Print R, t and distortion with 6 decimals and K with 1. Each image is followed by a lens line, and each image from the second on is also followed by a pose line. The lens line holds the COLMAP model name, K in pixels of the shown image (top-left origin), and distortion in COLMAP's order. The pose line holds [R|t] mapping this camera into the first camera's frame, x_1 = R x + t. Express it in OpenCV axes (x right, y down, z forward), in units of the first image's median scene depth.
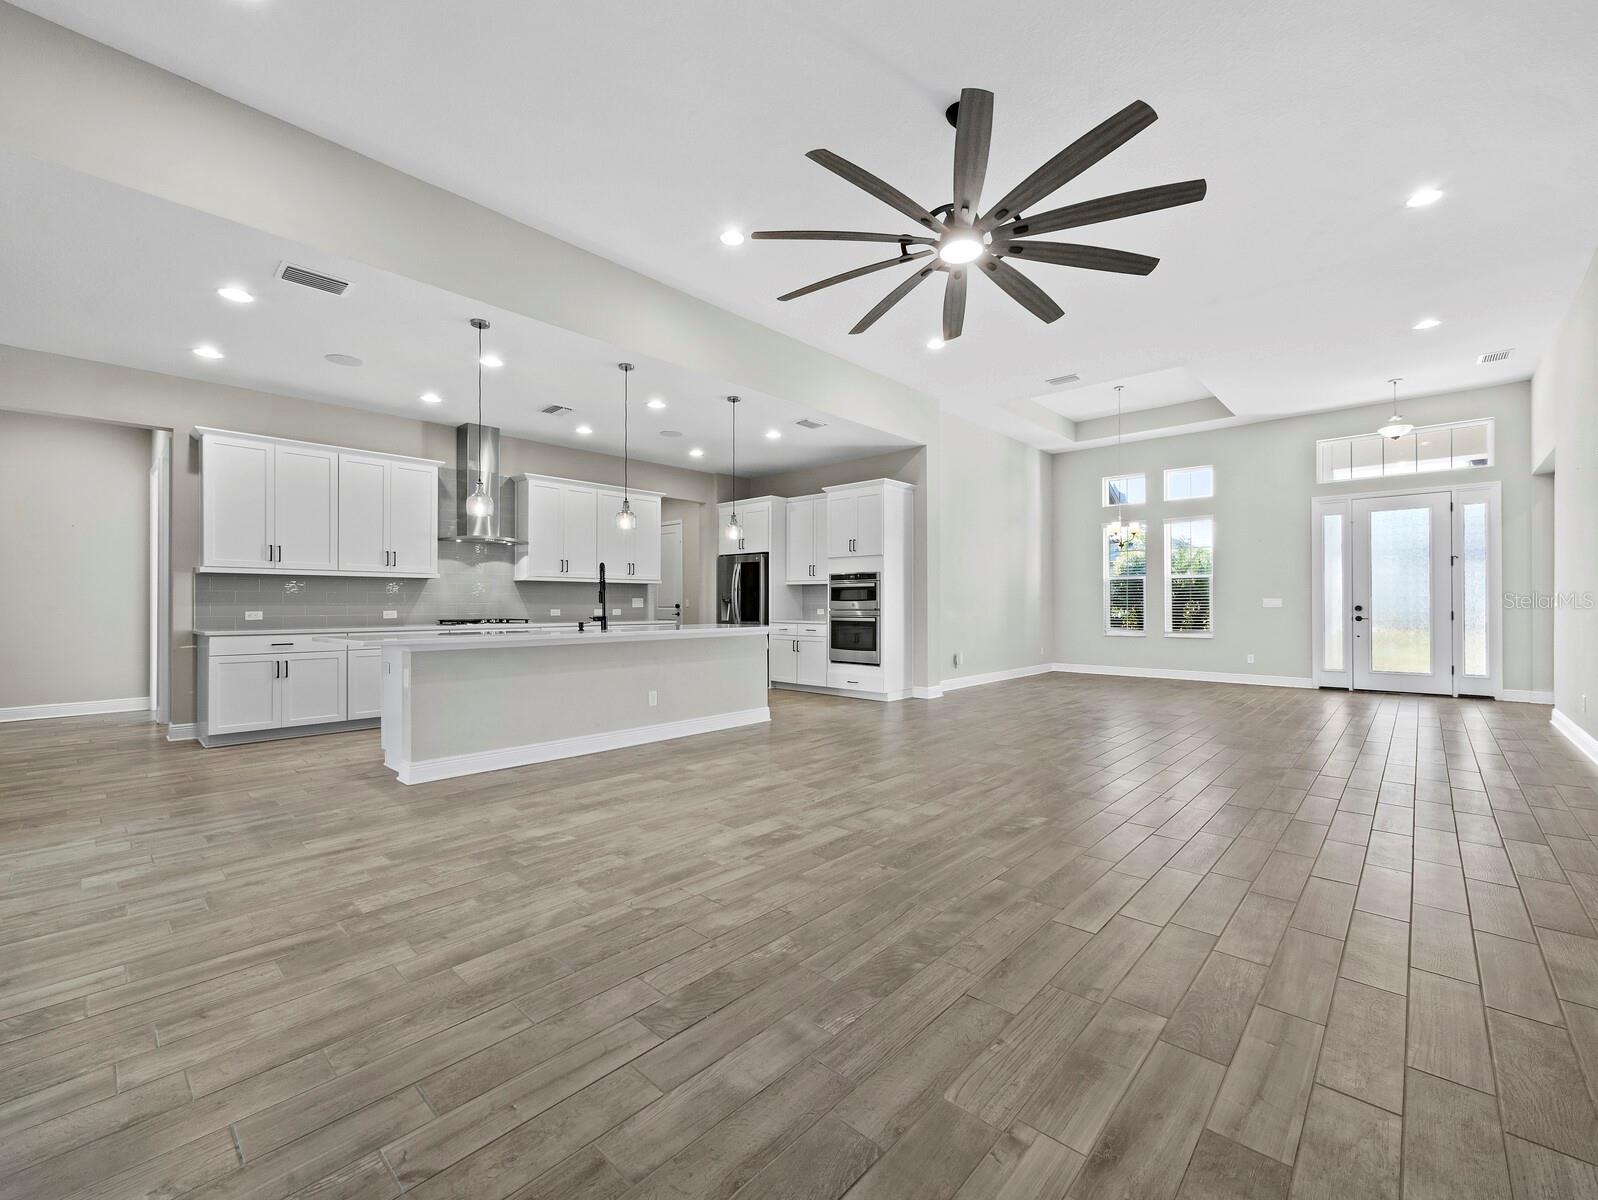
lens RADIAL K [[671.5, 0, 798.7], [0, 671.5, 597.9], [0, 0, 1]] dist [0.000131, 0.000154]
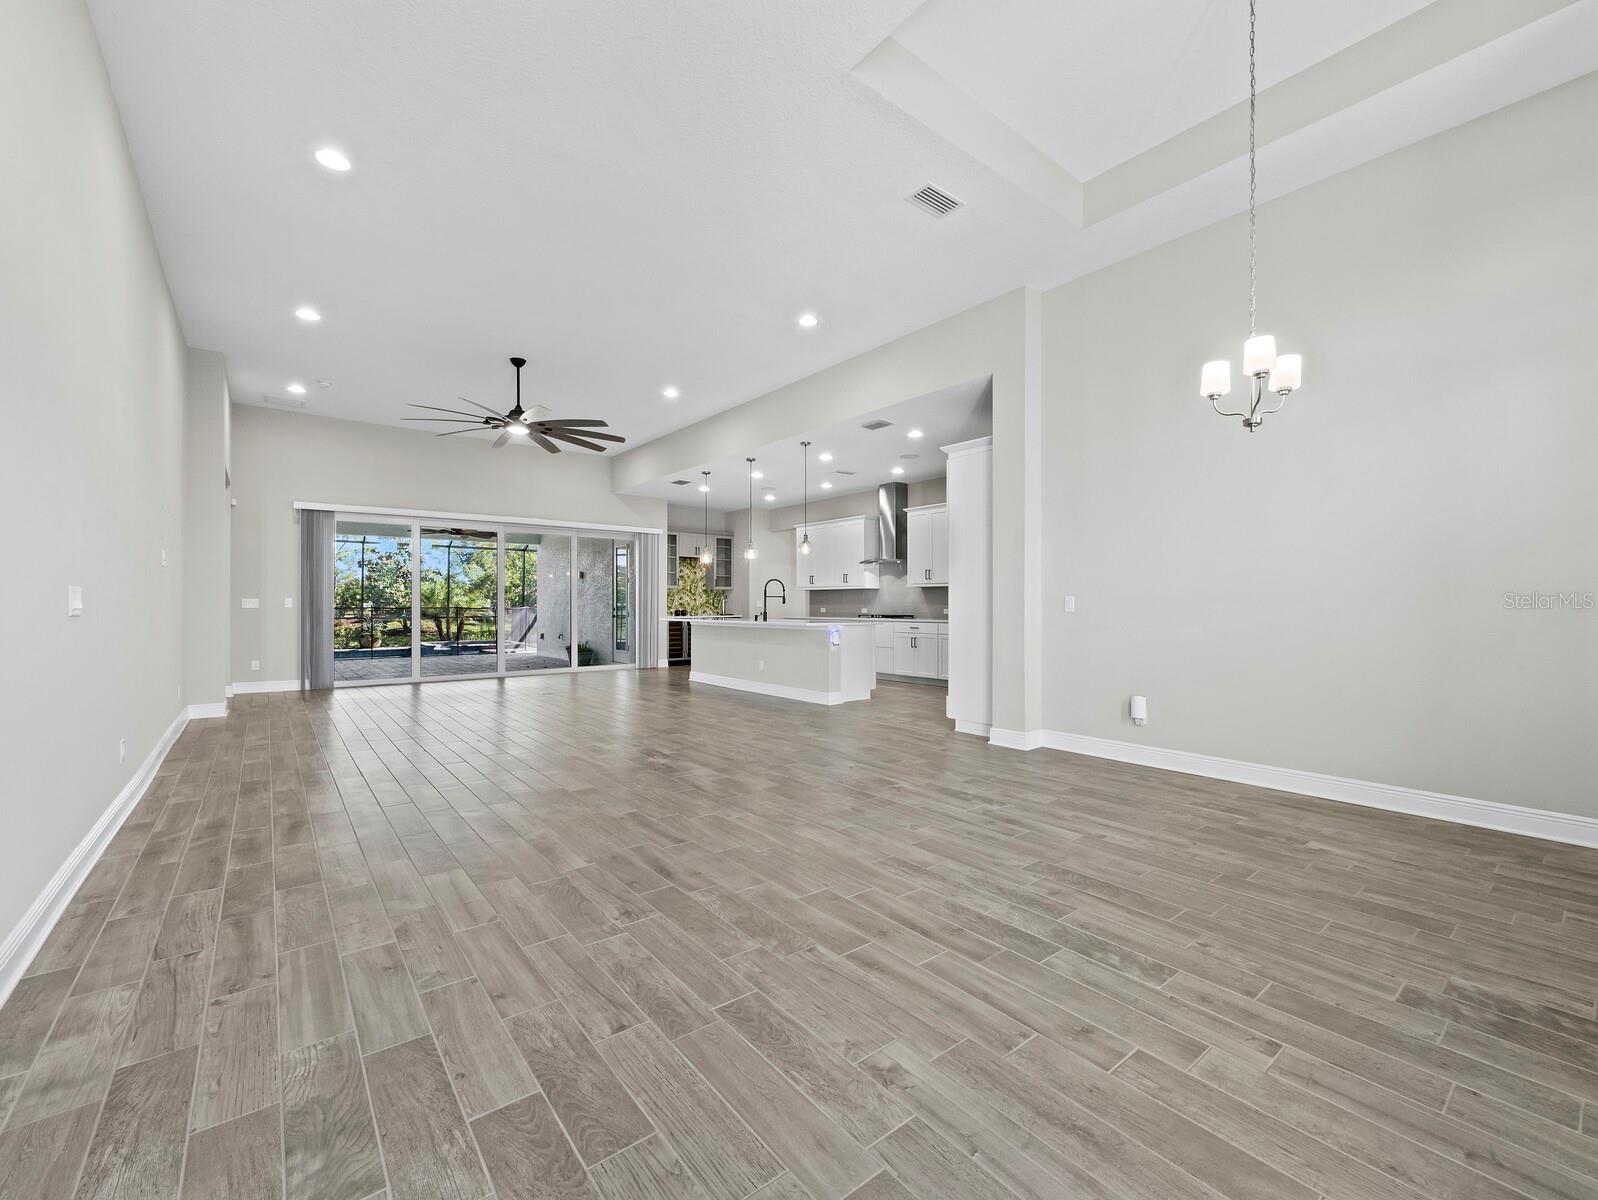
lens RADIAL K [[671.5, 0, 797.7], [0, 671.5, 601.4], [0, 0, 1]] dist [0.000131, 0.000154]
pose [[-0.150812, -0.003238, -0.988557, 0.927683], [0.008425, 0.999954, -0.004561, 0.006461], [0.988527, -0.009016, -0.150778, 0.935613]]
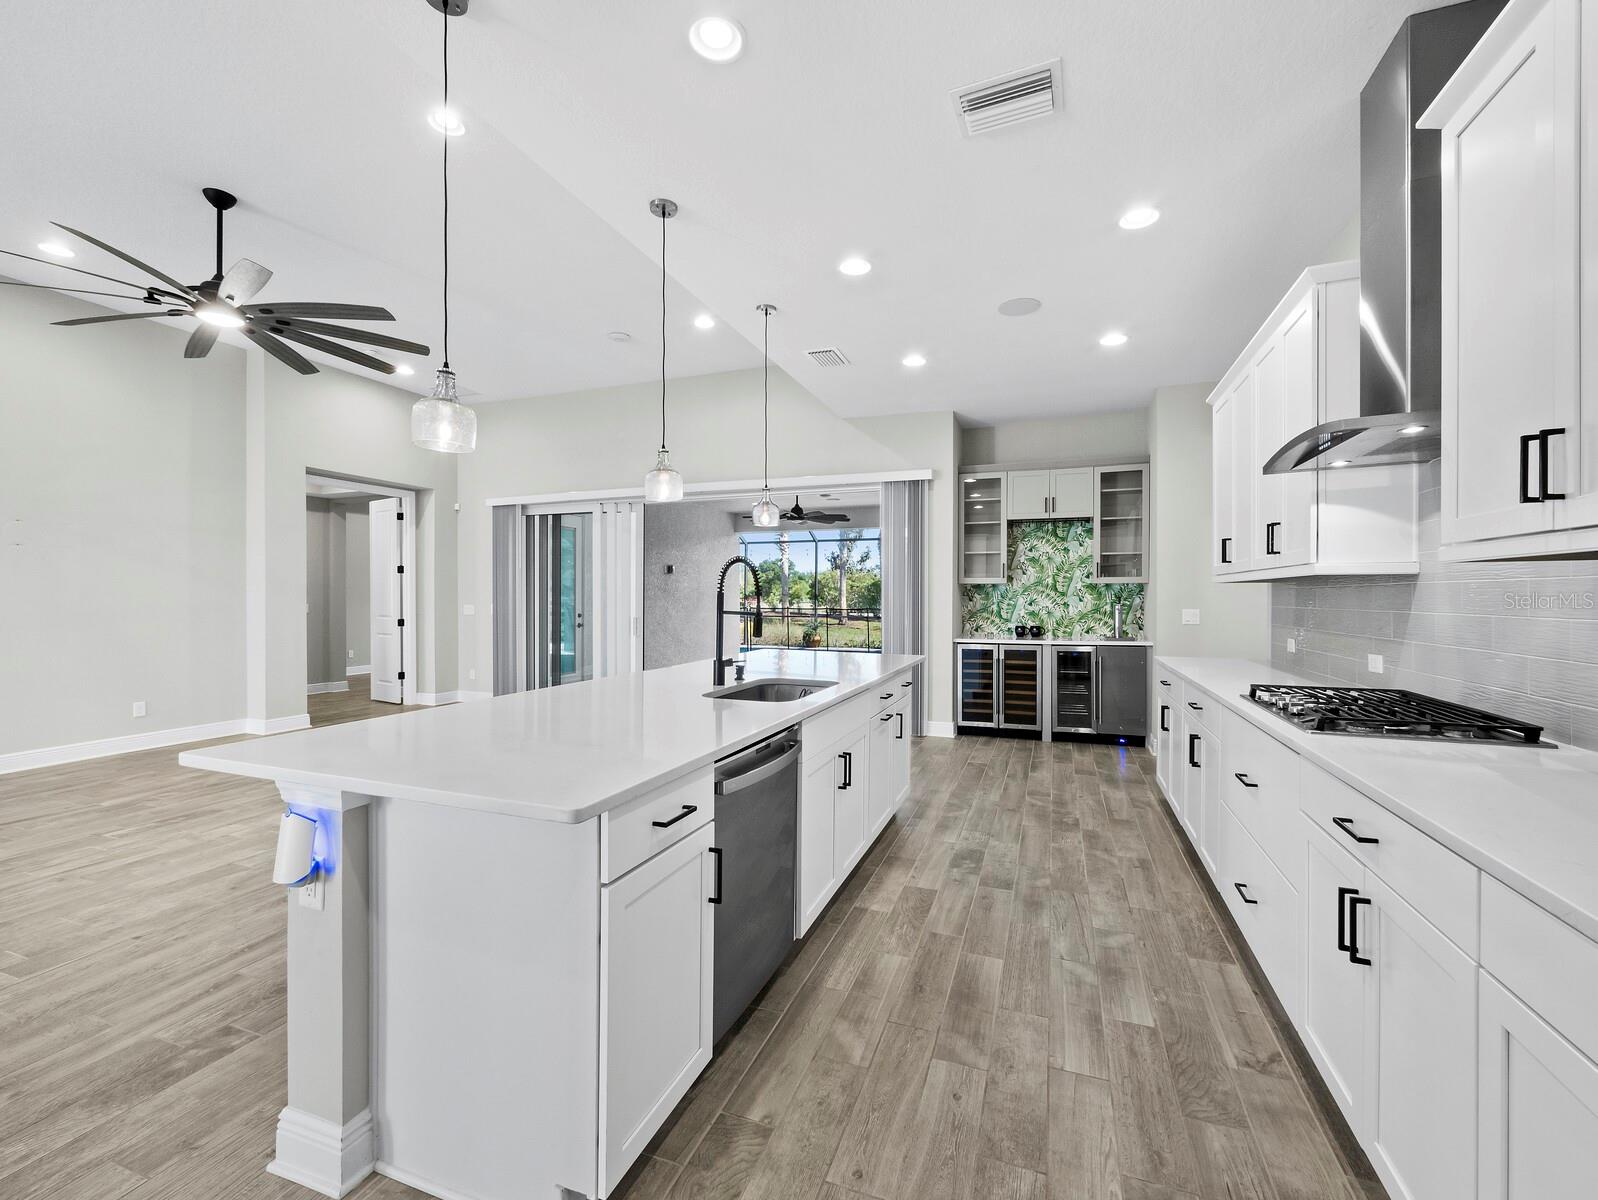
lens RADIAL K [[671.5, 0, 804.1], [0, 671.5, 601.6], [0, 0, 1]] dist [0.000131, 0.000154]
pose [[-0.922567, 0.002906, -0.385827, -0.102959], [0.003286, 0.999995, -0.000327, -0.012893], [0.385824, -0.001569, -0.922571, 1.071969]]
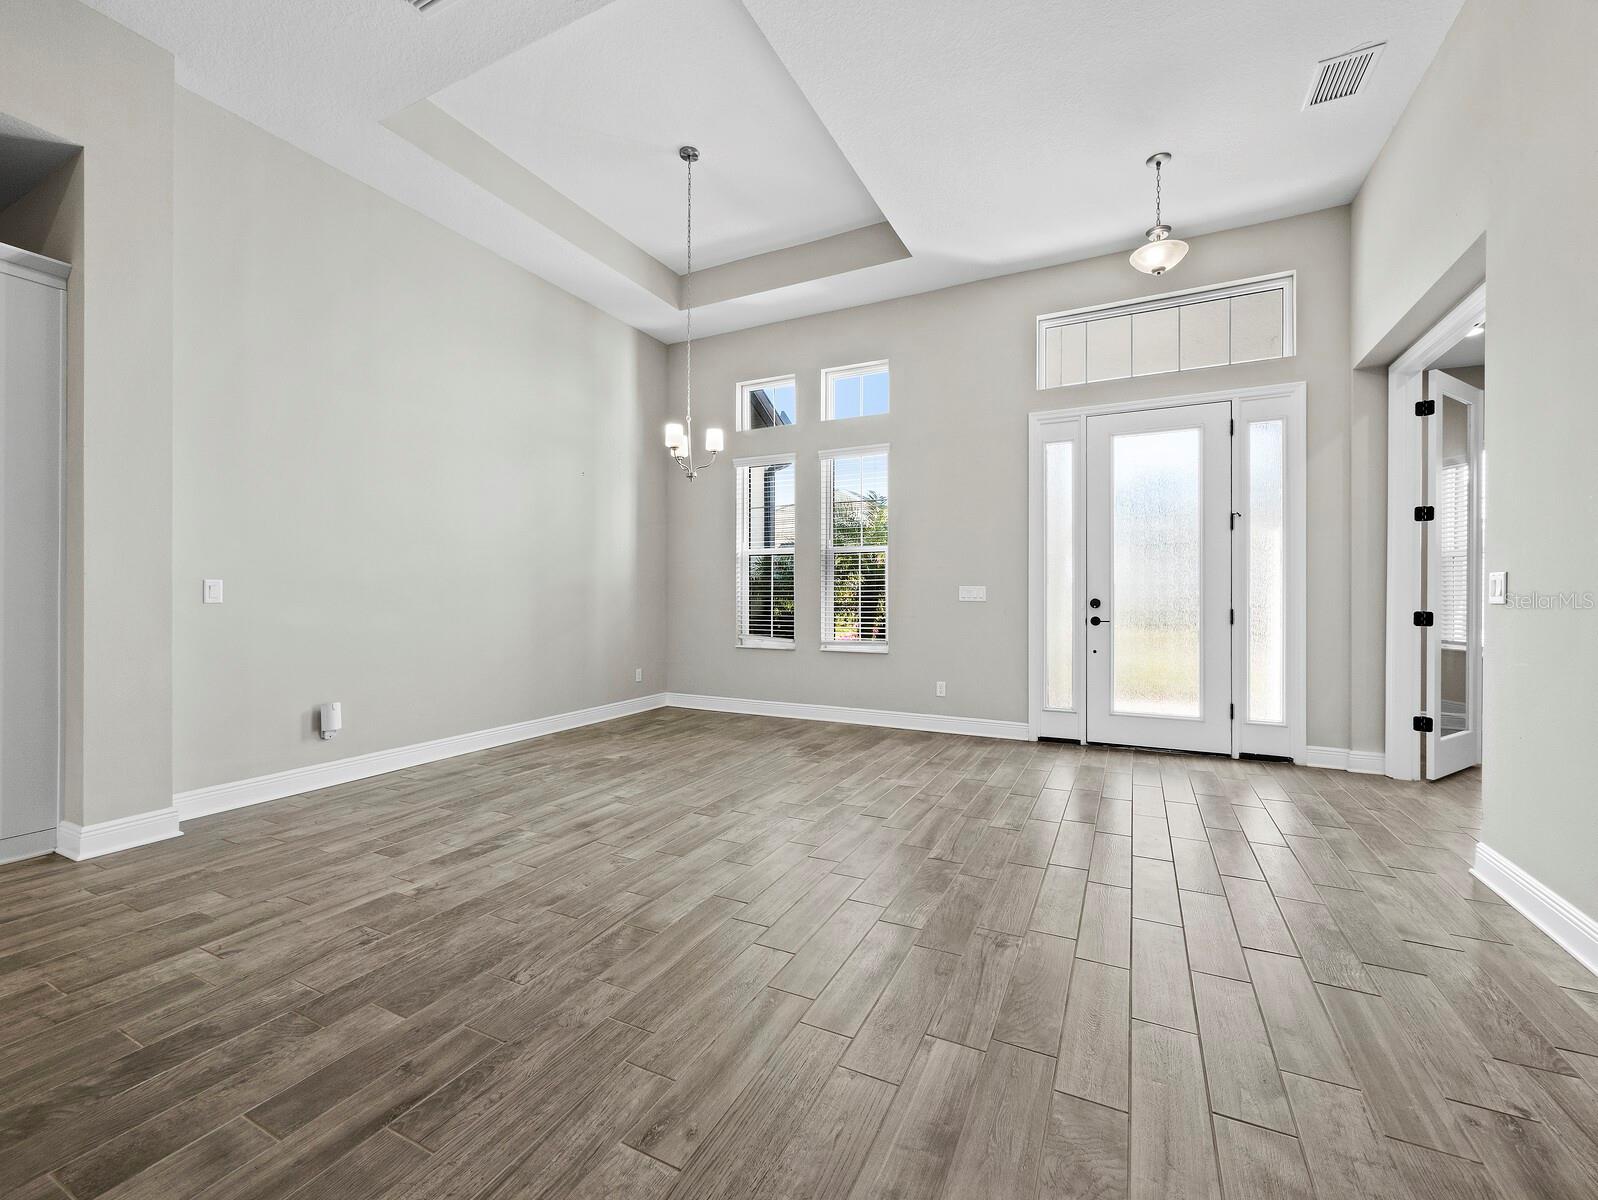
lens RADIAL K [[671.5, 0, 799.9], [0, 671.5, 587.4], [0, 0, 1]] dist [0.000131, 0.000154]
pose [[0.959255, 0.005857, 0.282480, 0.458558], [-0.005707, 0.999983, -0.001354, 0.004174], [-0.282483, -0.000313, 0.959272, 0.556661]]
